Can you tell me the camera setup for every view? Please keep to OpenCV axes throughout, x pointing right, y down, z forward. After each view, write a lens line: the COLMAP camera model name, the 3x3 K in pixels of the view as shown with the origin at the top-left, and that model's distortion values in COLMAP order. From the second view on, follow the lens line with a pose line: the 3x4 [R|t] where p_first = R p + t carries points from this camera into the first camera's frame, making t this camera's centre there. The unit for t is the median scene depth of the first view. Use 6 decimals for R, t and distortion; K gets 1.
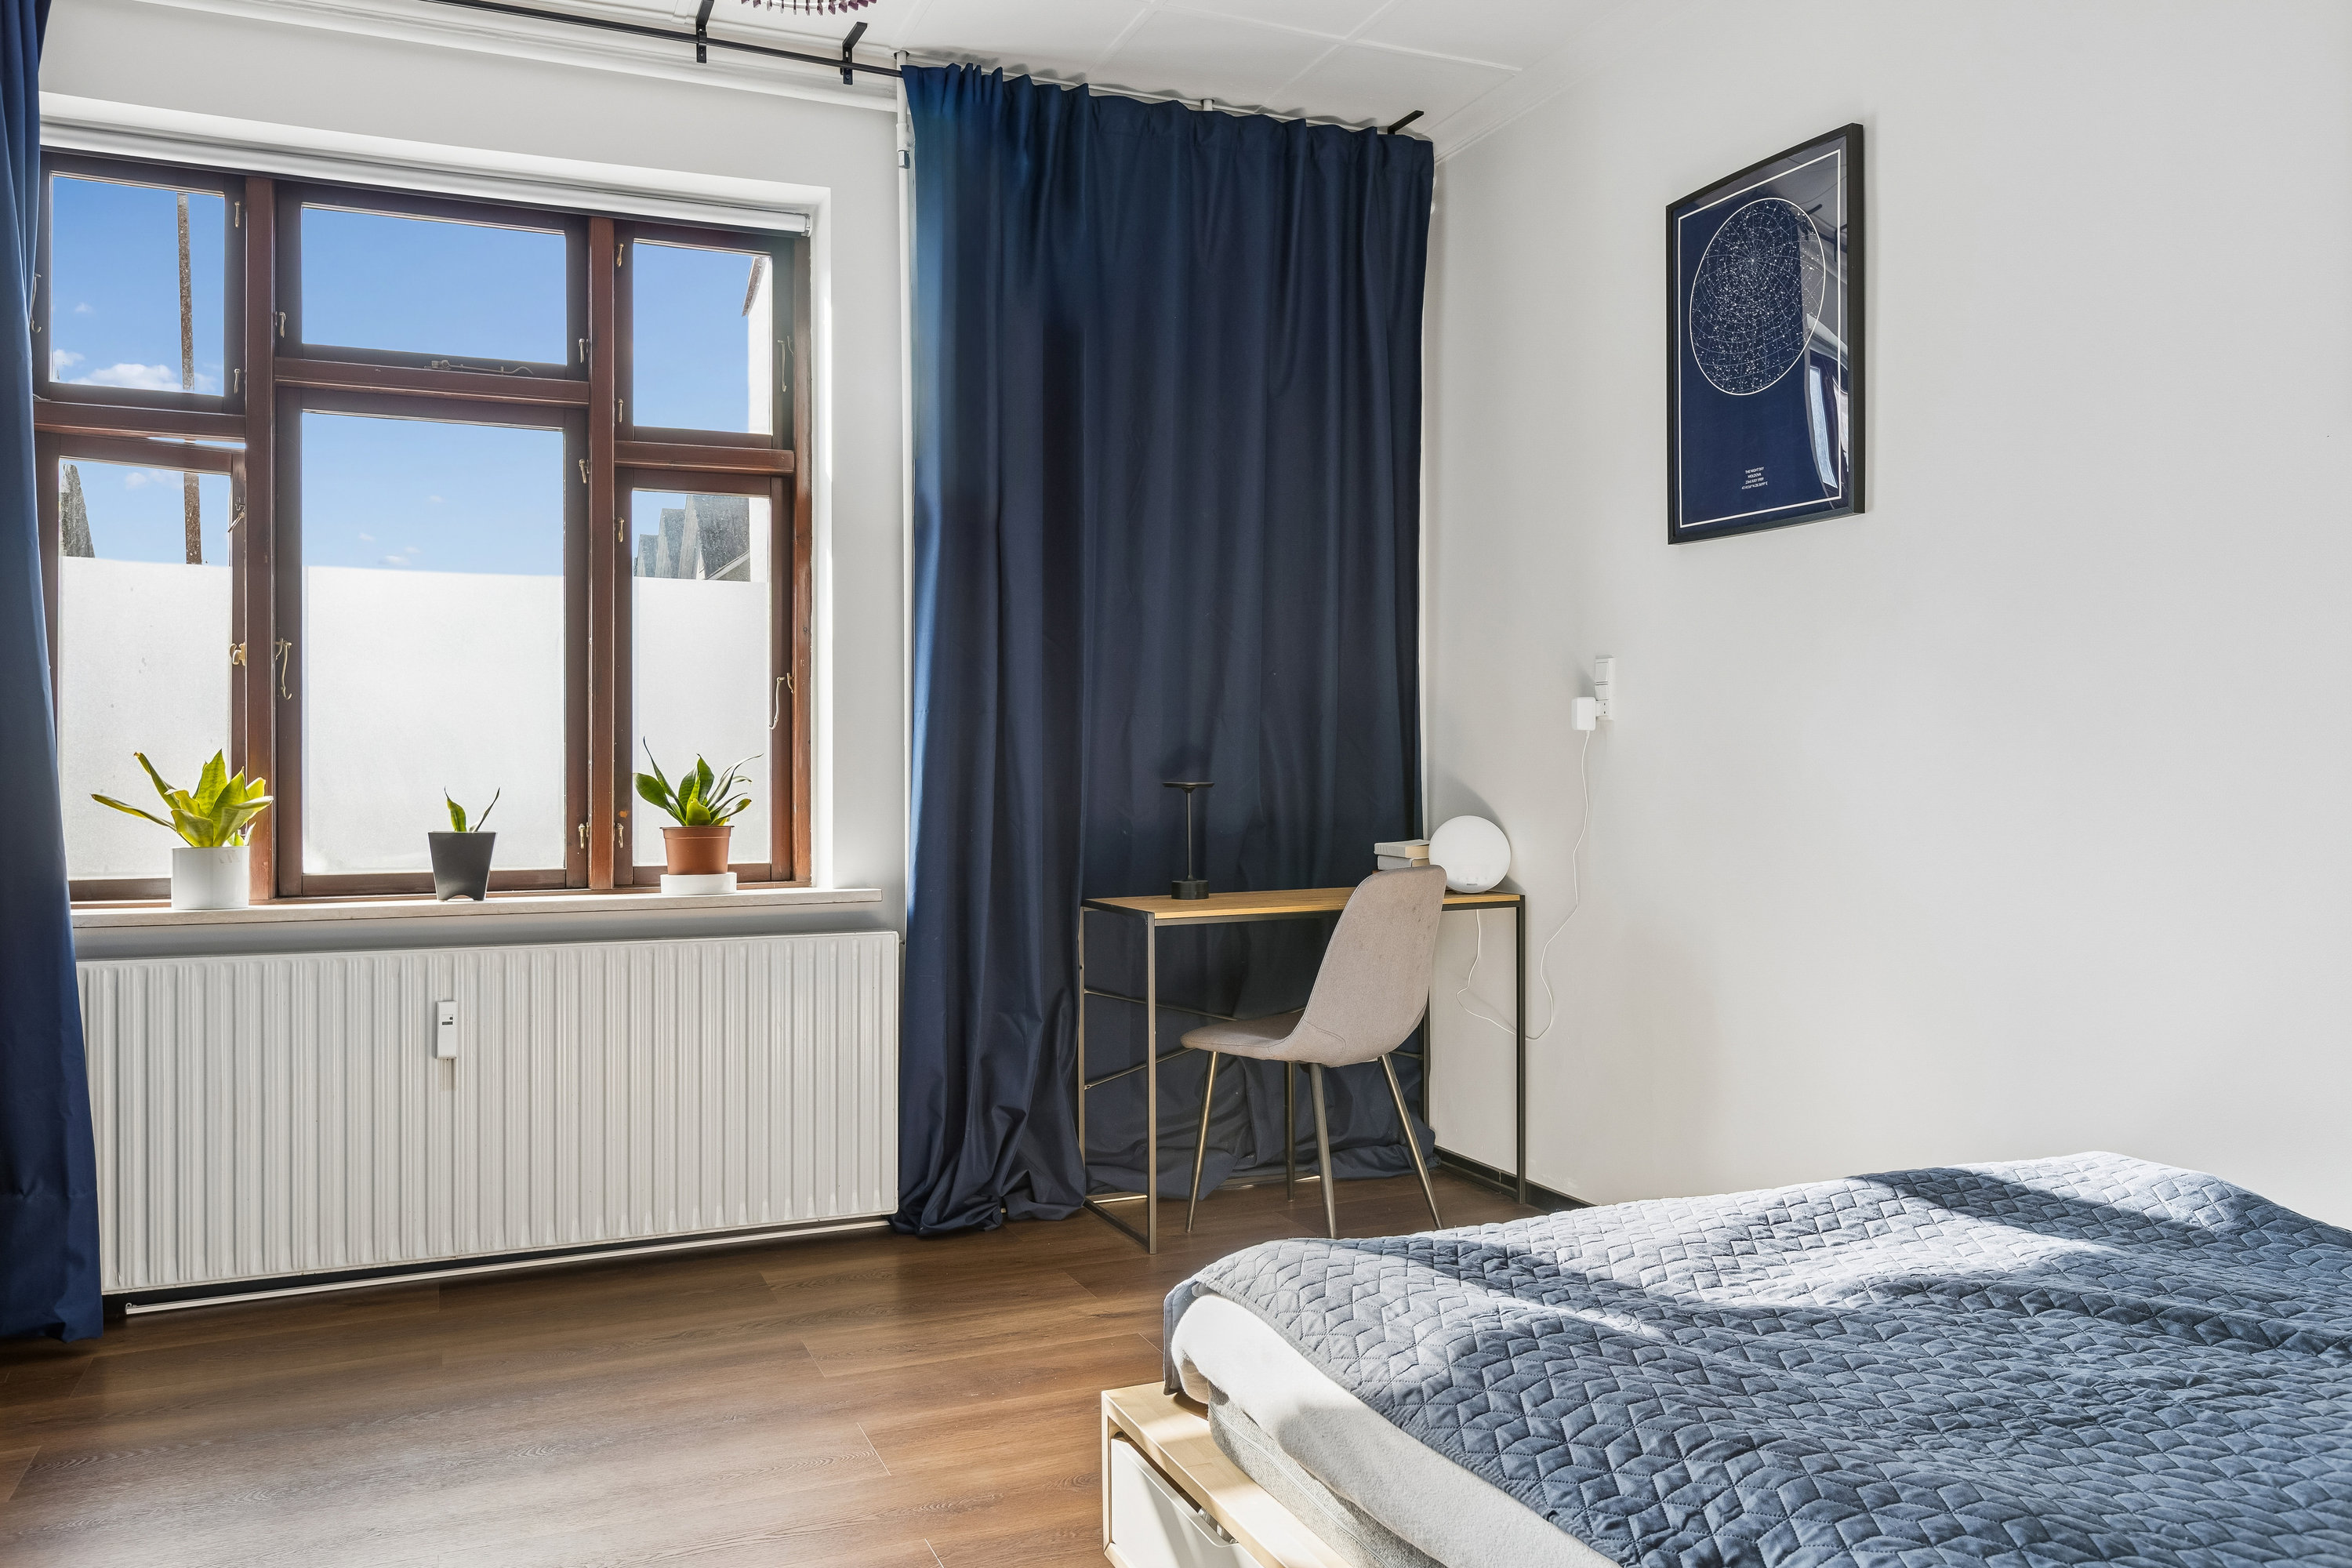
lens RADIAL K [[1735.7, 0, 1185.7], [0, 1735.7, 783.9], [0, 0, 1]] dist [-0.001501, -0.006986]
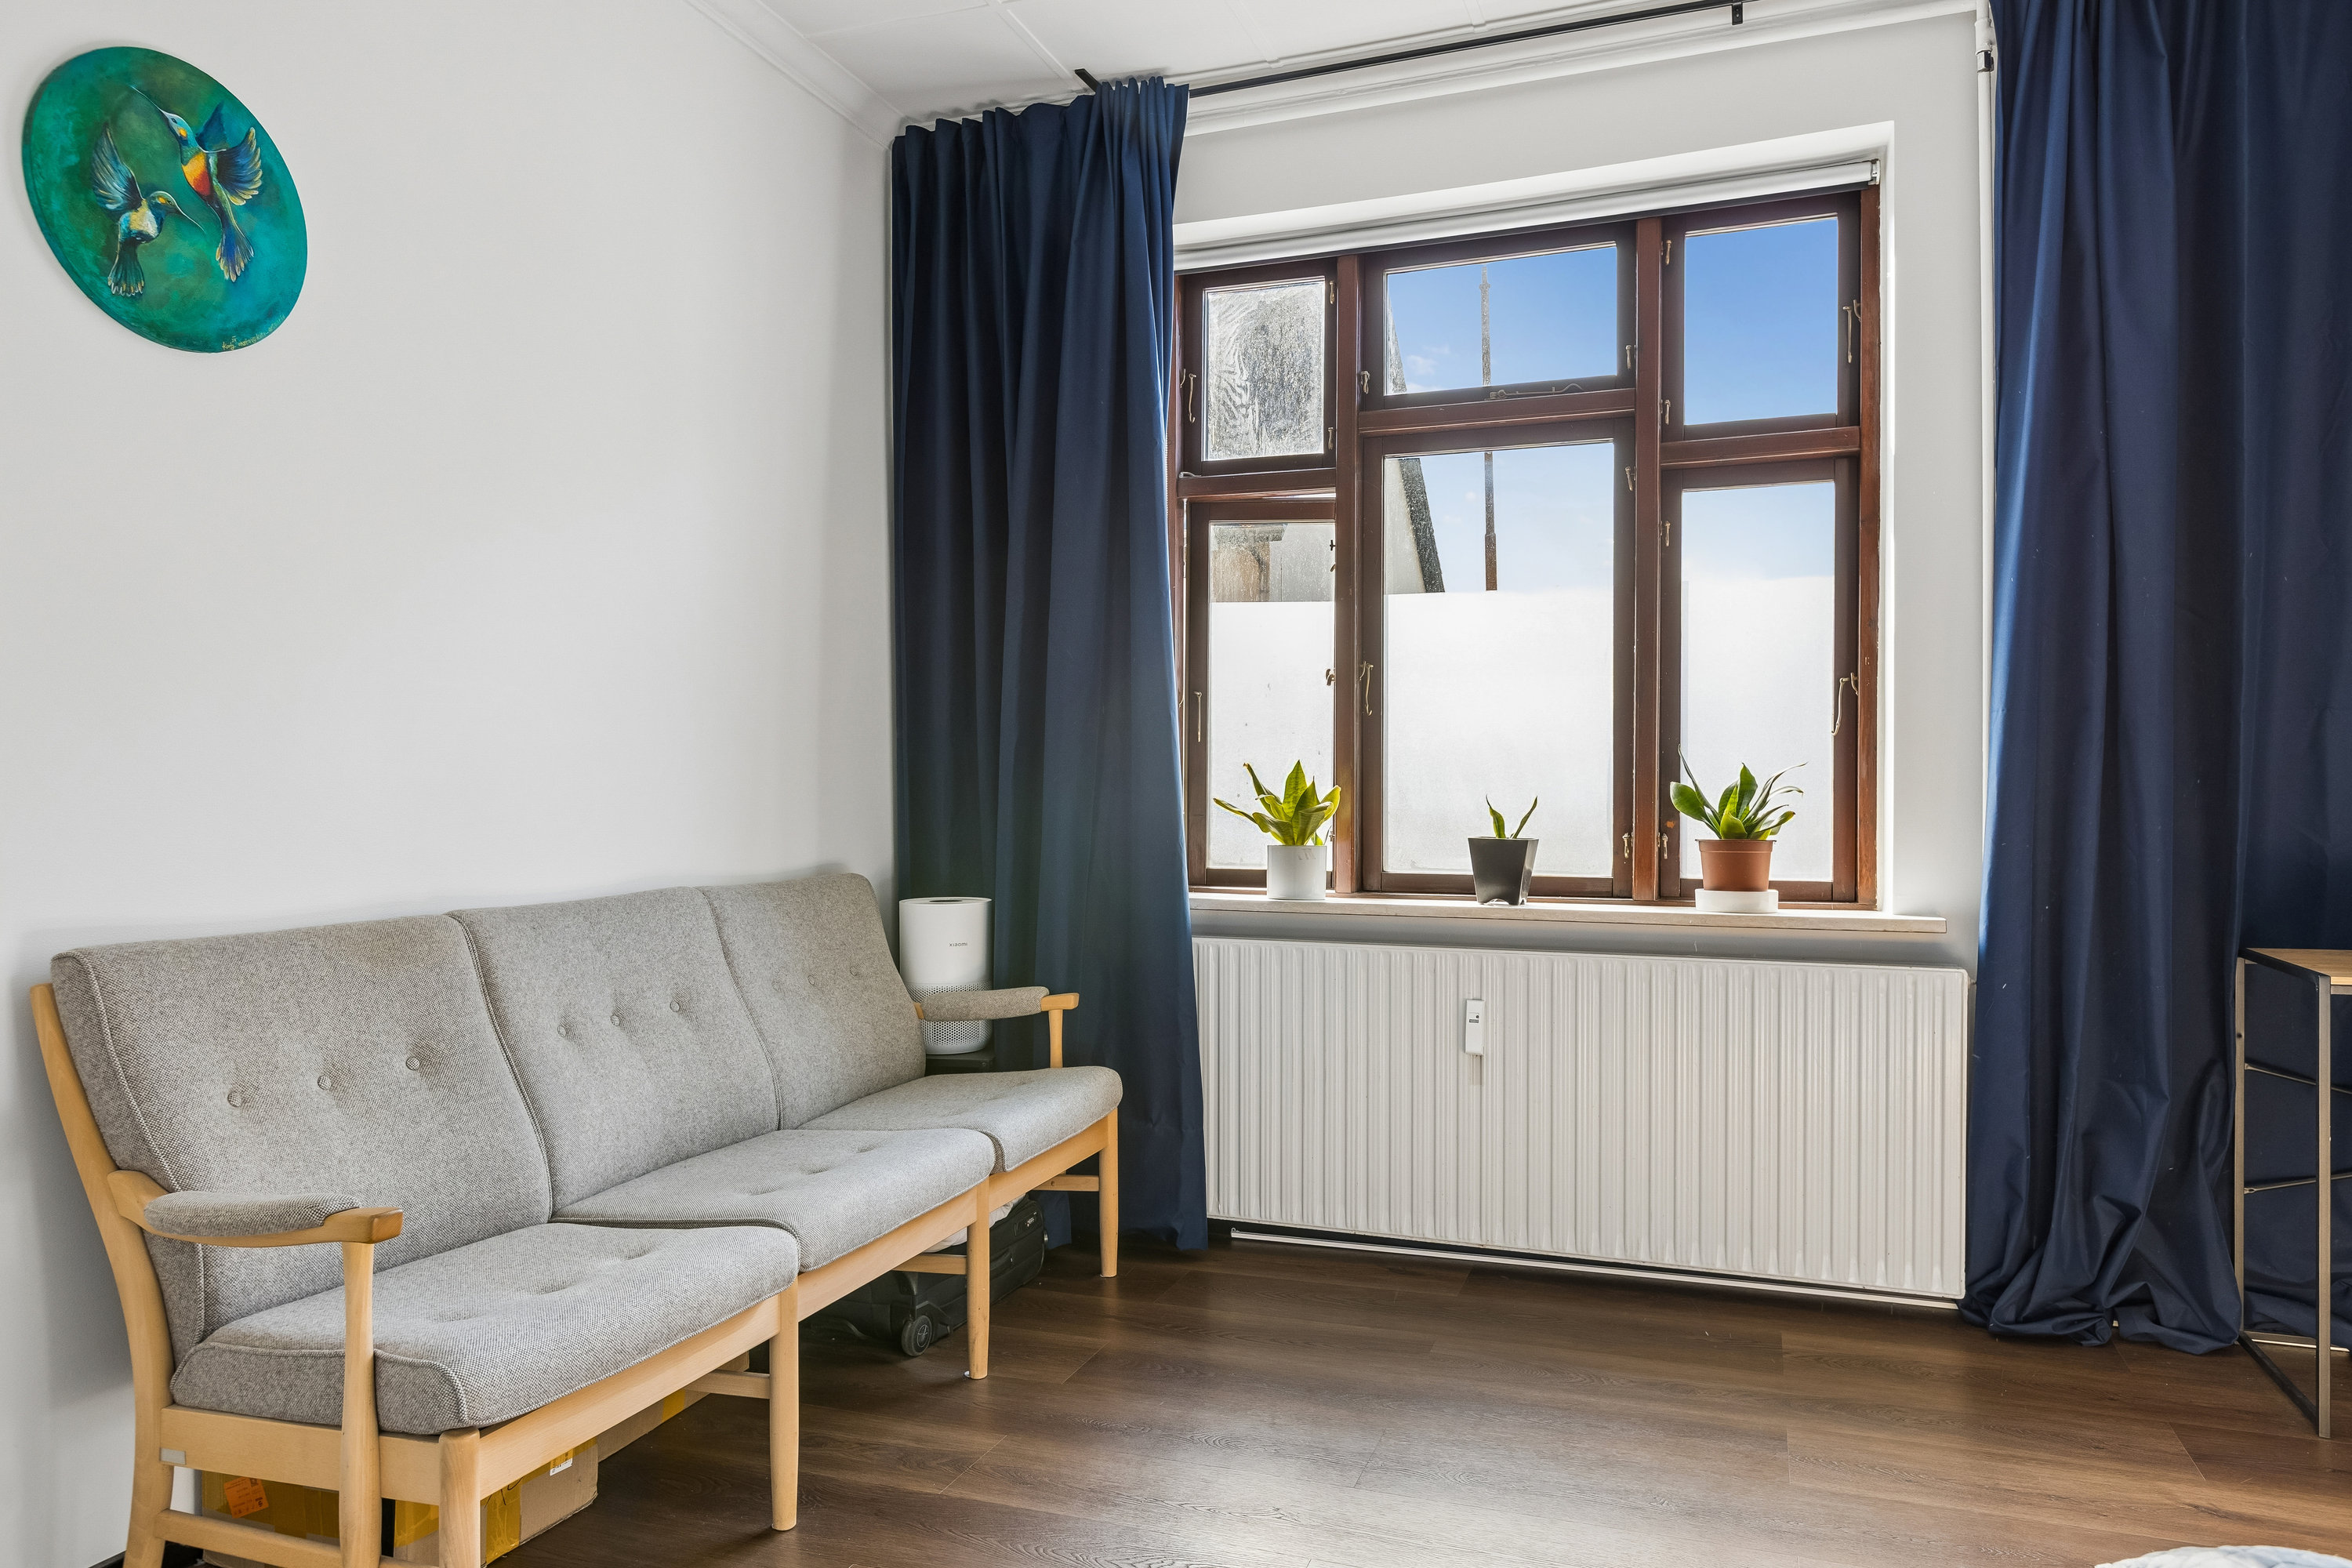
lens RADIAL K [[1550.2, 0, 1174.2], [0, 1550.2, 787.9], [0, 0, 1]] dist [0.003138, -0.005908]
pose [[0.718775, 0.007019, -0.695207, 0.082518], [-0.008122, 0.999966, 0.001699, -0.002427], [0.695195, 0.004426, 0.718808, 0.179169]]
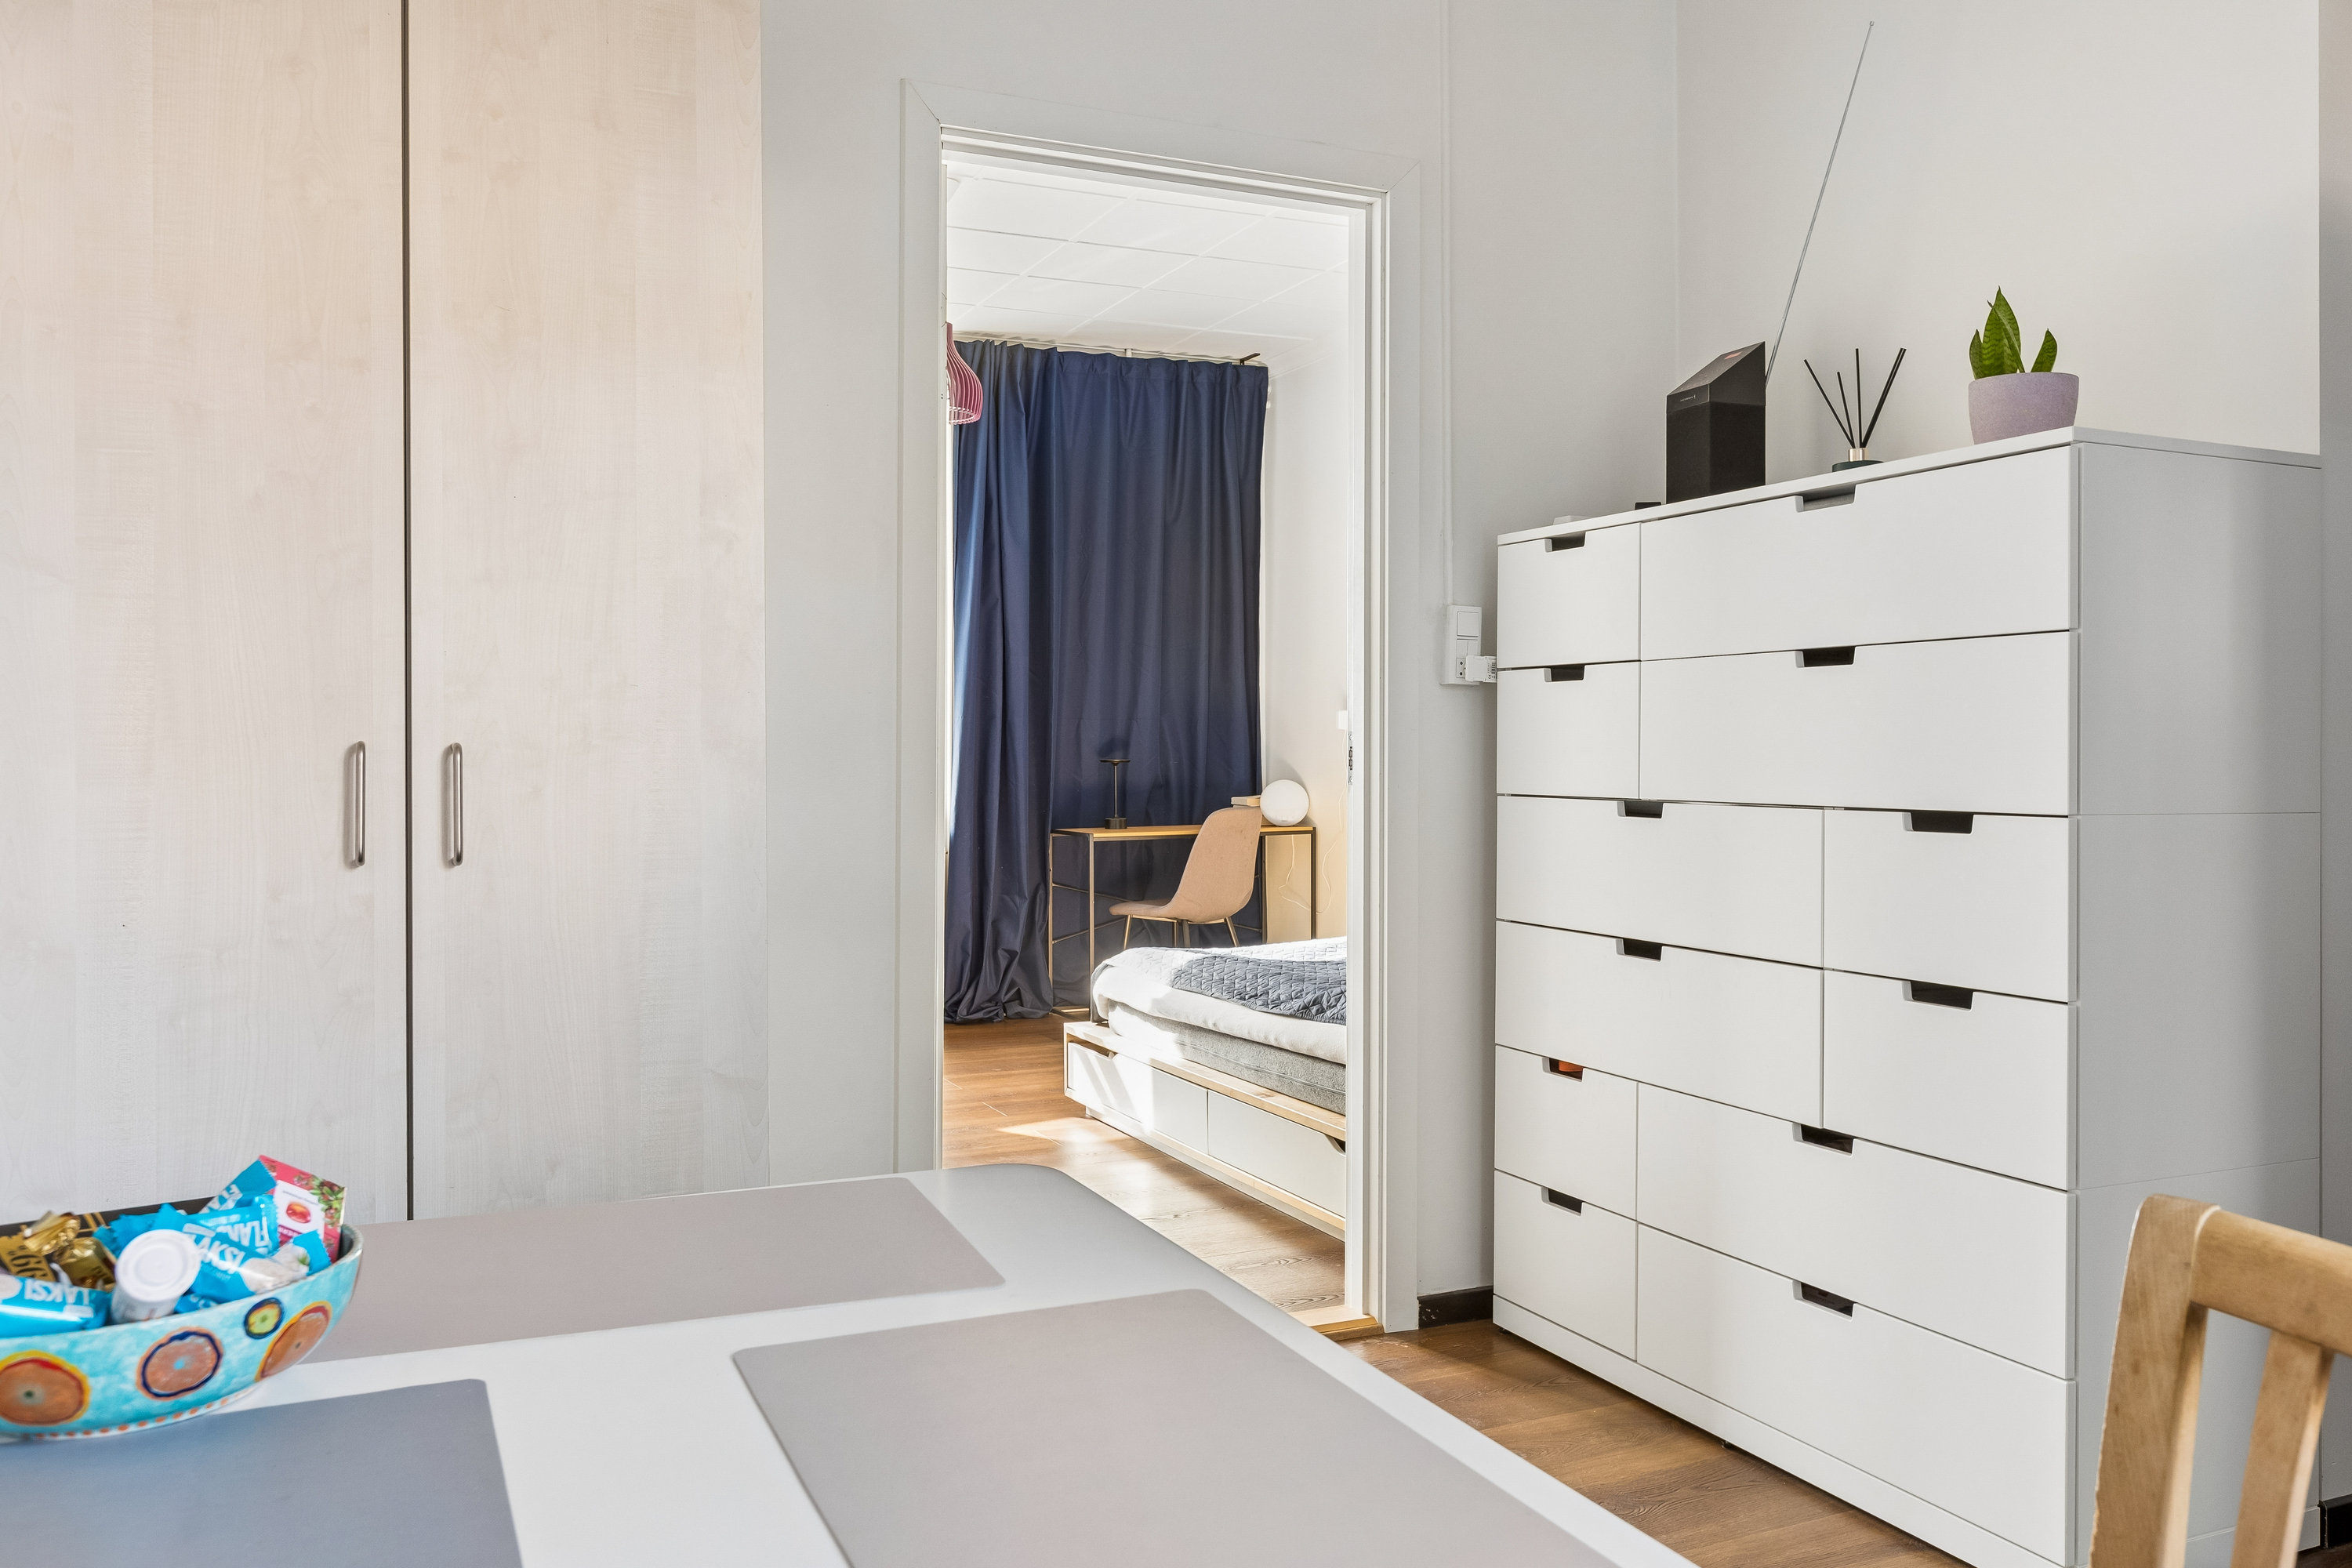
lens RADIAL K [[1735.7, 0, 1170.6], [0, 1735.7, 758.6], [0, 0, 1]] dist [-0.001501, -0.006986]
pose [[0.999869, 0.002626, 0.015944, 0.029604], [-0.002496, 0.999964, -0.008164, 0.012764], [-0.015965, 0.008123, 0.999840, -0.707761]]
